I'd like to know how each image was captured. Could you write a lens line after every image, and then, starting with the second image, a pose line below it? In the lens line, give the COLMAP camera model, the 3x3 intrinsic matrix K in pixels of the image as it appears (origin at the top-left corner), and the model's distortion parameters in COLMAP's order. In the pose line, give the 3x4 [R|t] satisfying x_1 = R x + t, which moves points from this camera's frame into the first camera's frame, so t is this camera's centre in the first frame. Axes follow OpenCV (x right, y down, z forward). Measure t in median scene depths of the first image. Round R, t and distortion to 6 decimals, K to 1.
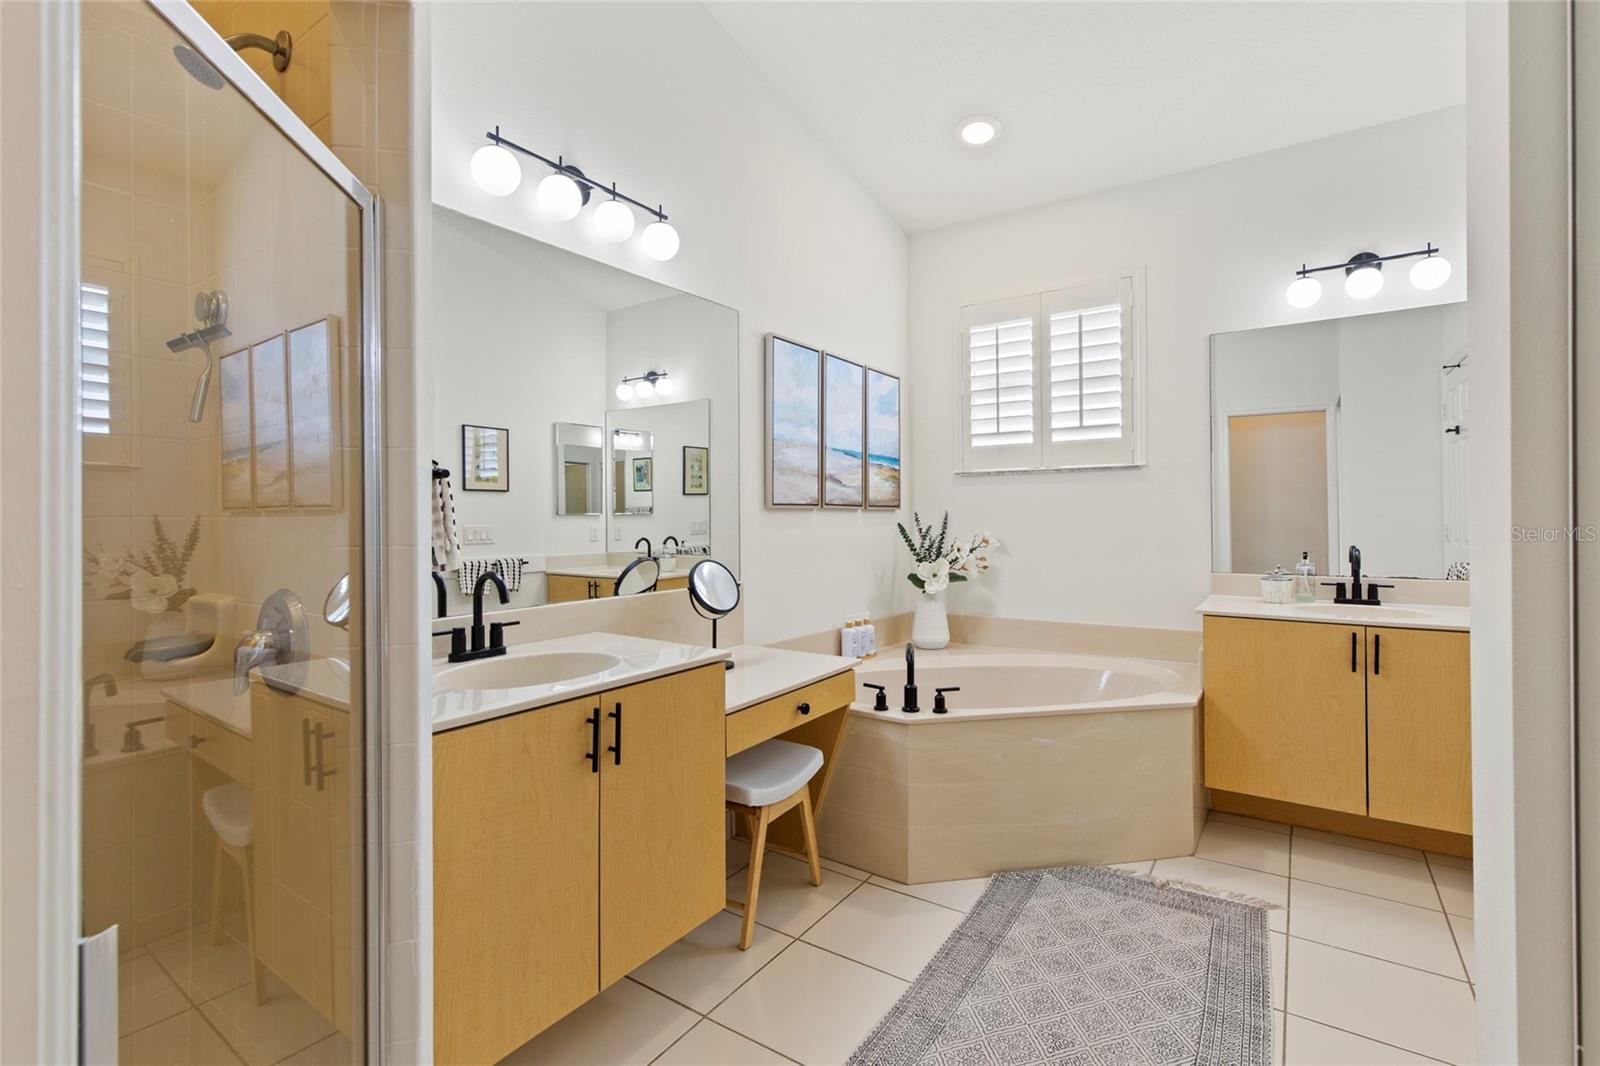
lens RADIAL K [[723.9, 0, 802.1], [0, 723.9, 524.1], [0, 0, 1]] dist [0.007831, -0.001432]
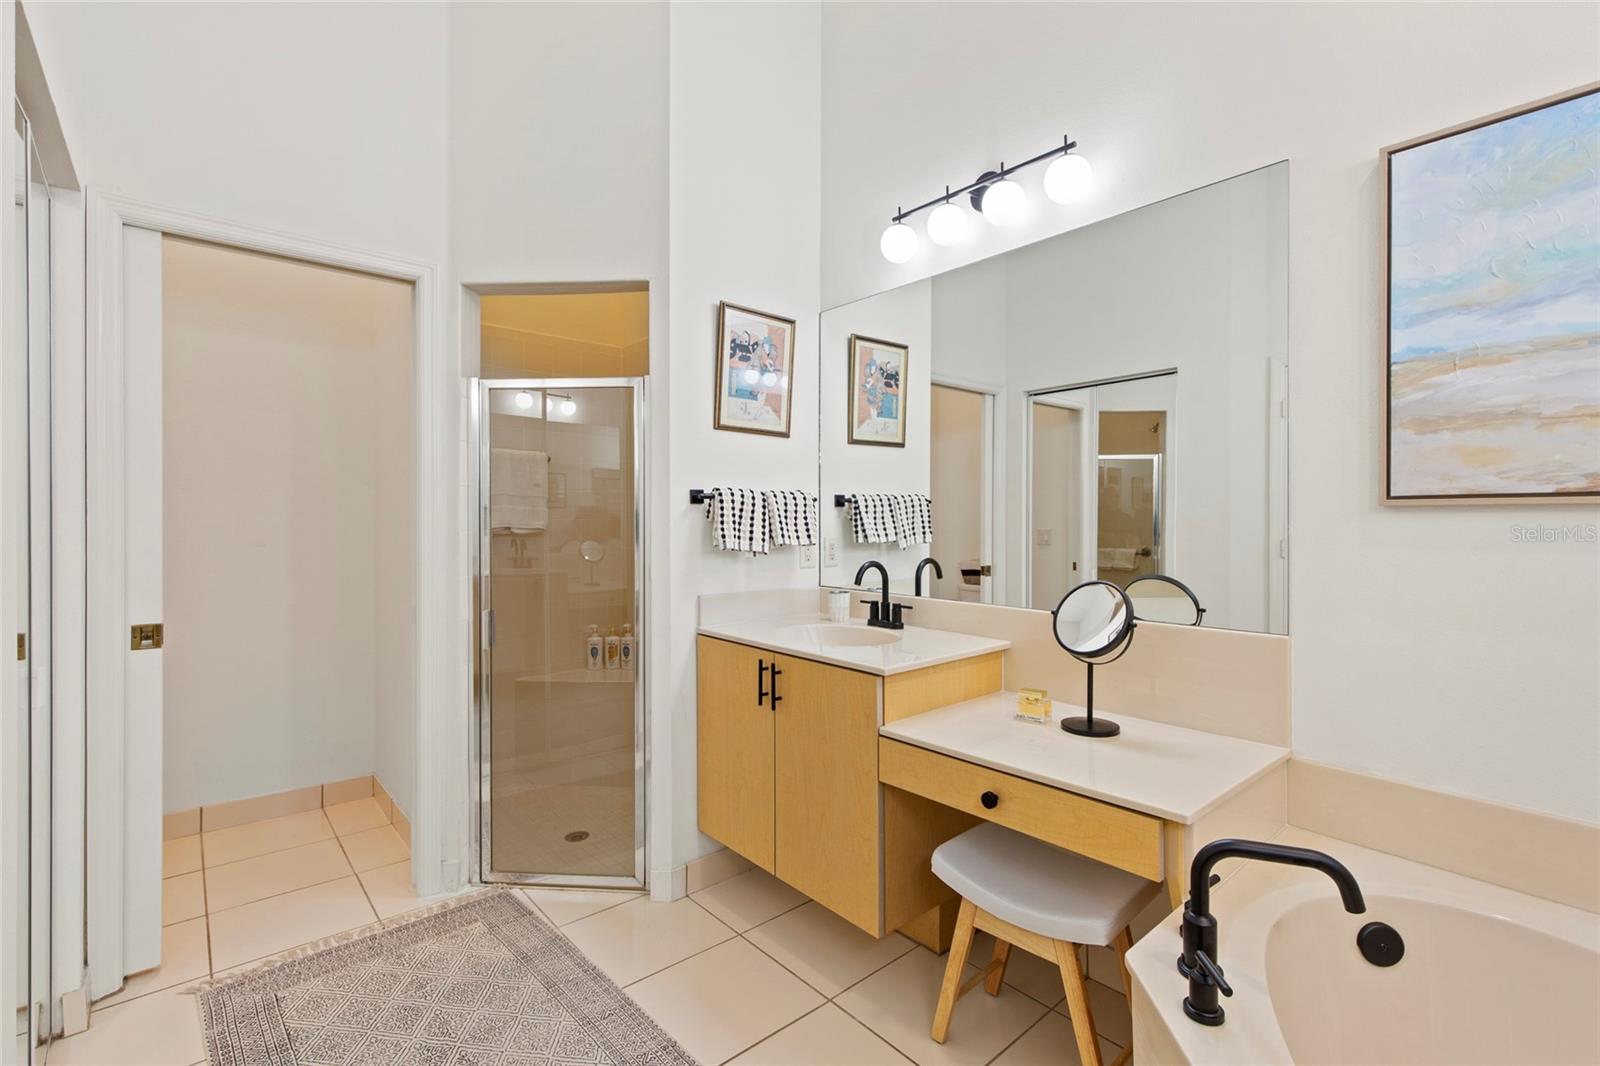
lens RADIAL K [[723.9, 0, 803.9], [0, 723.9, 519.8], [0, 0, 1]] dist [0.007831, -0.001432]
pose [[-0.248422, 0.016094, -0.968518, 0.527893], [-0.004587, 0.999831, 0.017791, -0.018890], [0.968641, 0.008862, -0.248306, 0.730148]]
